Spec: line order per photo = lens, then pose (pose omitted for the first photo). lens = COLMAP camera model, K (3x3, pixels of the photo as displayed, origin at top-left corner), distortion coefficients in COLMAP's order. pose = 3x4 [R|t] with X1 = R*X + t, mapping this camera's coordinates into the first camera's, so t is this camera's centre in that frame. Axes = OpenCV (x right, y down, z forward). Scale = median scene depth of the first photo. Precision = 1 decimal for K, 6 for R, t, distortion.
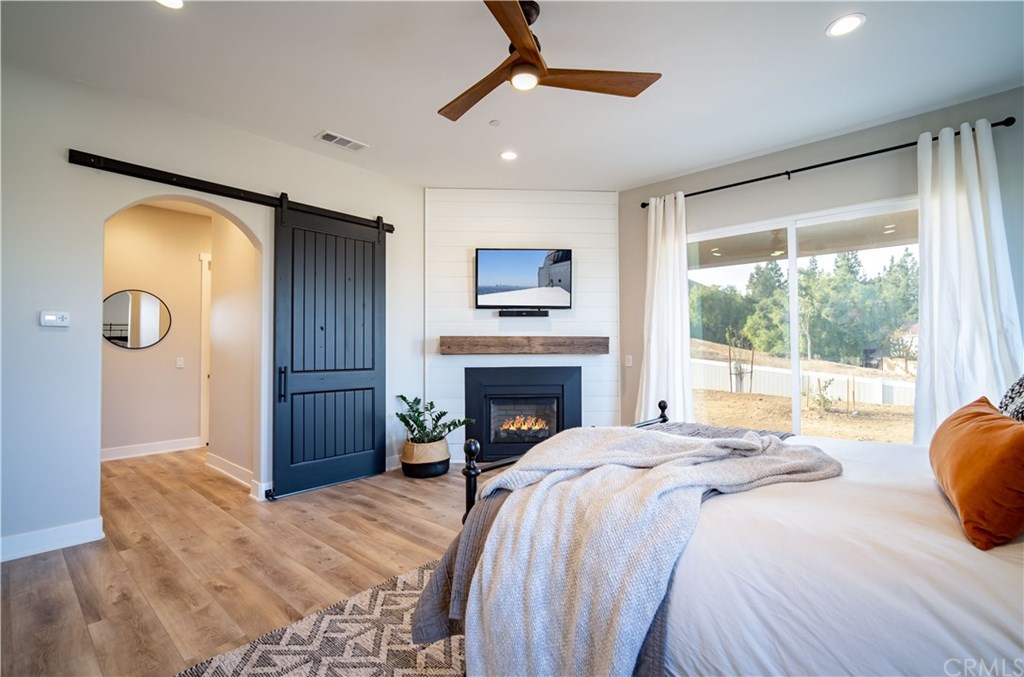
lens RADIAL K [[466.9, 0, 512.4], [0, 466.9, 337.4], [0, 0, 1]] dist [-0.000778, -0.000055]
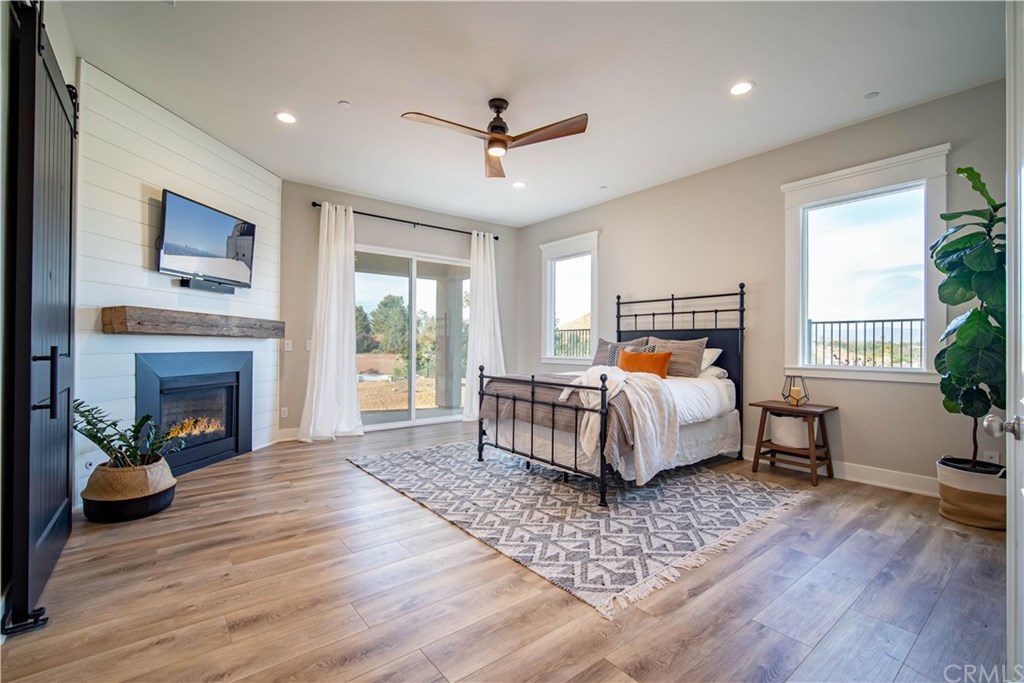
lens RADIAL K [[456.4, 0, 513.5], [0, 456.4, 344.7], [0, 0, 1]] dist [-0.017712, 0.001770]
pose [[0.153303, 0.007328, 0.988152, -0.723577], [-0.033100, 0.999449, -0.002276, 0.036724], [-0.987625, -0.032359, 0.153461, 0.367210]]
